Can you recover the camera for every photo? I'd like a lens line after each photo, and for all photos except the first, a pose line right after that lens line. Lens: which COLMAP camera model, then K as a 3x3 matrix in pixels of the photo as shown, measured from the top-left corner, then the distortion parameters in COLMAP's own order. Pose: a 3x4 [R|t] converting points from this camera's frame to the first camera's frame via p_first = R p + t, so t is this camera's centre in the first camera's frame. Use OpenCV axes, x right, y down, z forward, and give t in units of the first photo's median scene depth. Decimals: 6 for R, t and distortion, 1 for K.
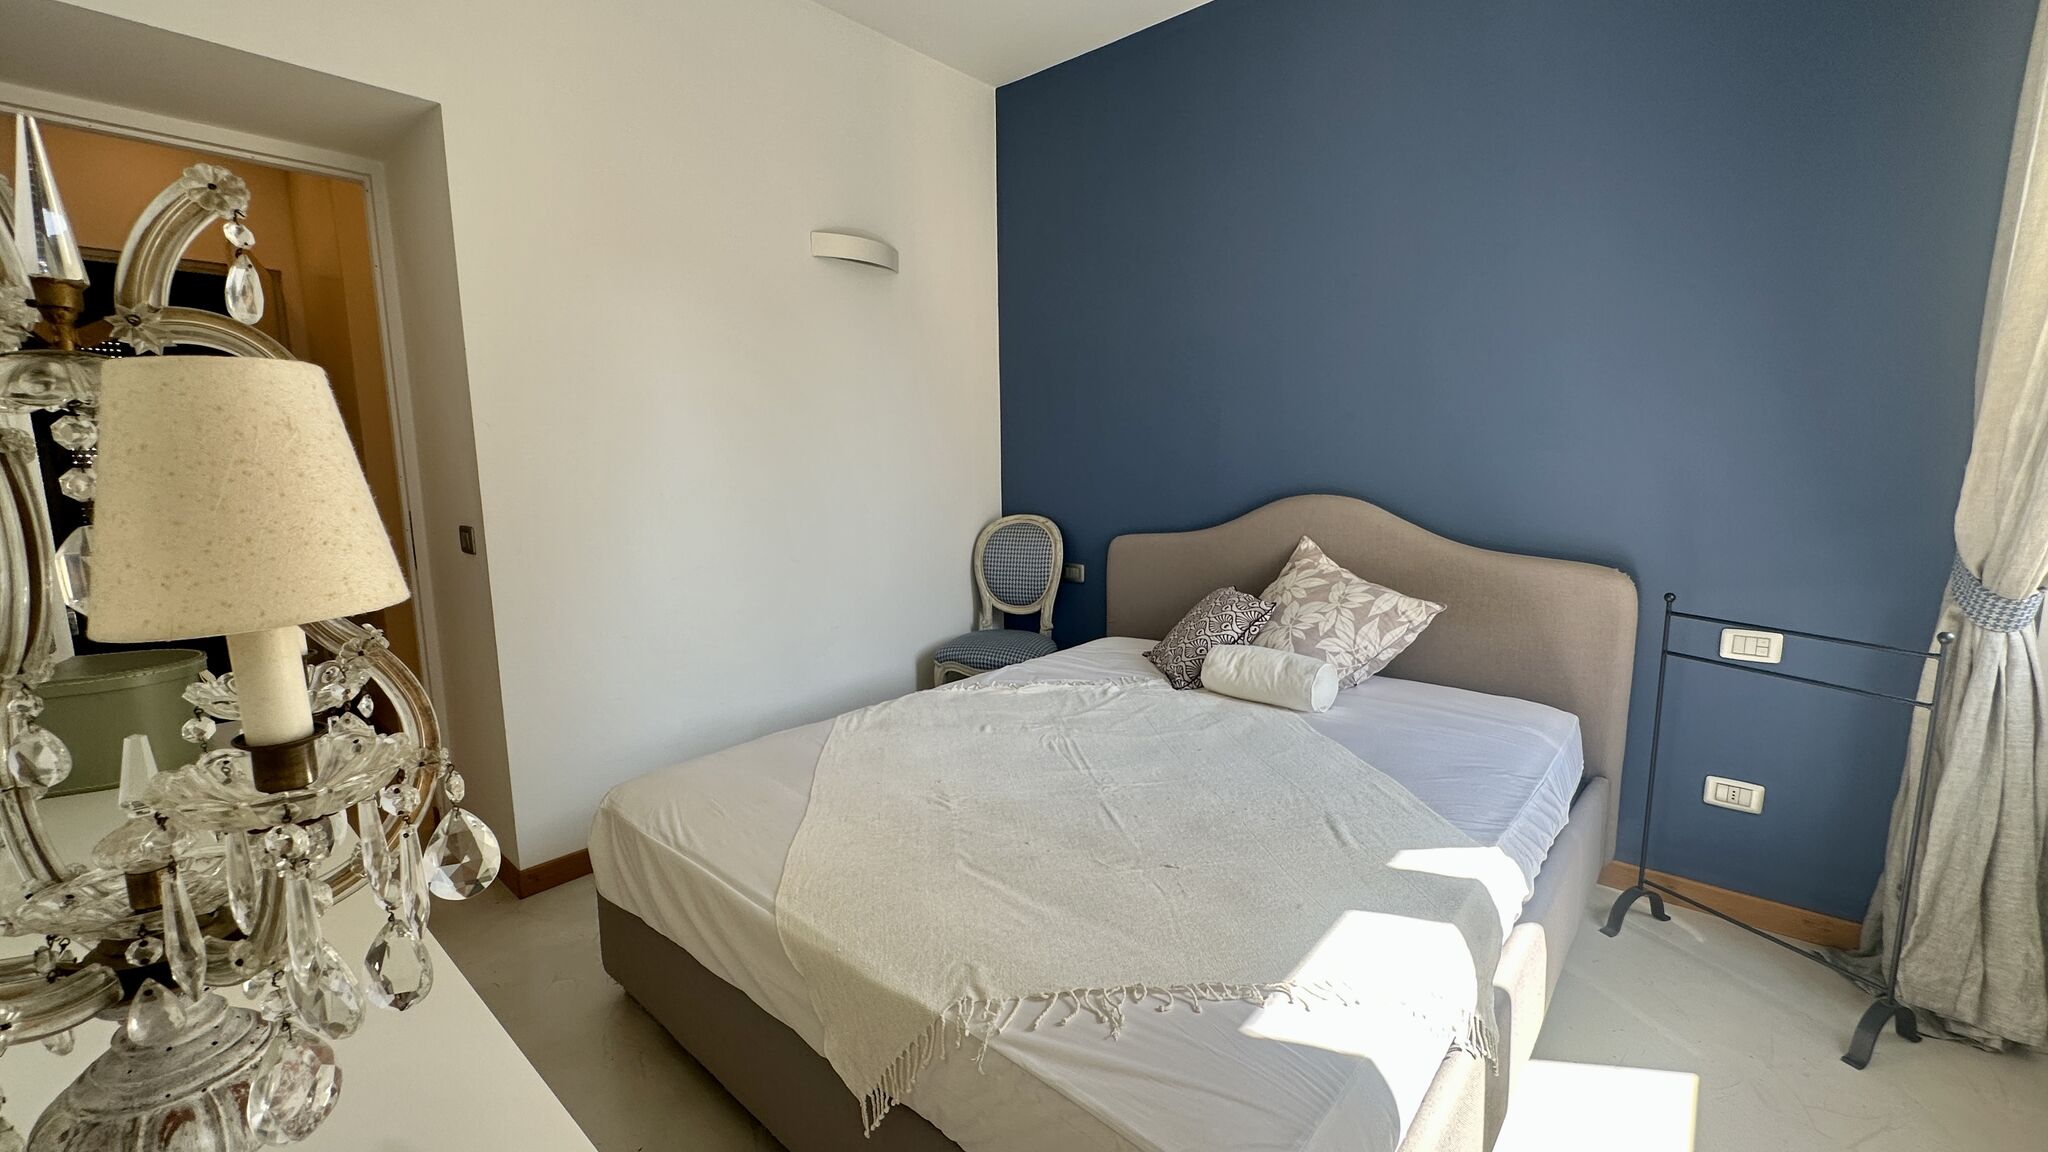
lens RADIAL K [[816.8, 0, 1012.5], [0, 816.8, 578.4], [0, 0, 1]] dist [-0.001740, -0.000199]
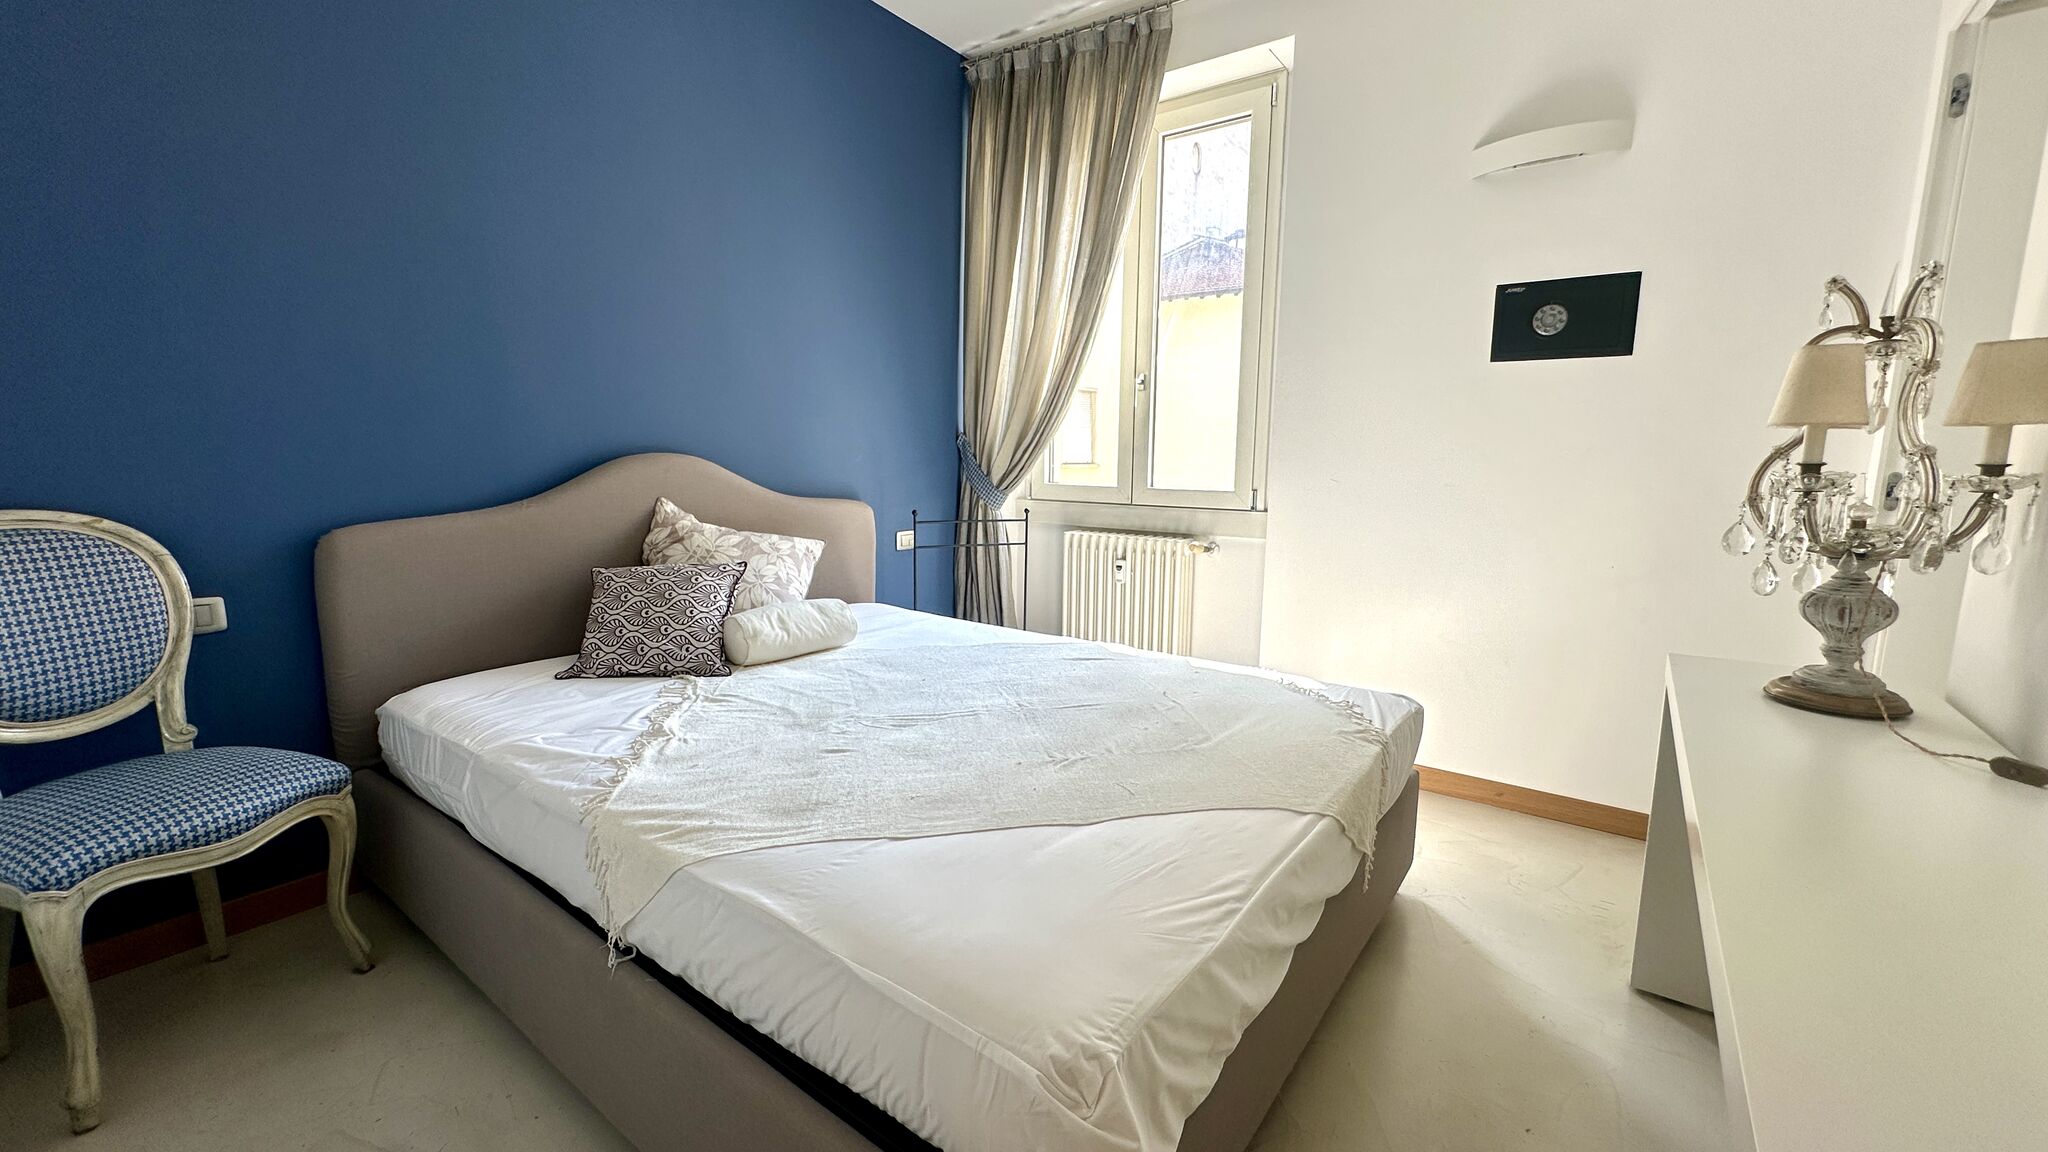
lens RADIAL K [[816.8, 0, 1012.5], [0, 816.8, 578.4], [0, 0, 1]] dist [-0.001740, -0.000199]
pose [[-0.067796, -0.143221, 0.987366, -0.672795], [0.135400, 0.979166, 0.151328, -0.055600], [-0.988469, 0.143949, -0.046991, 0.749290]]
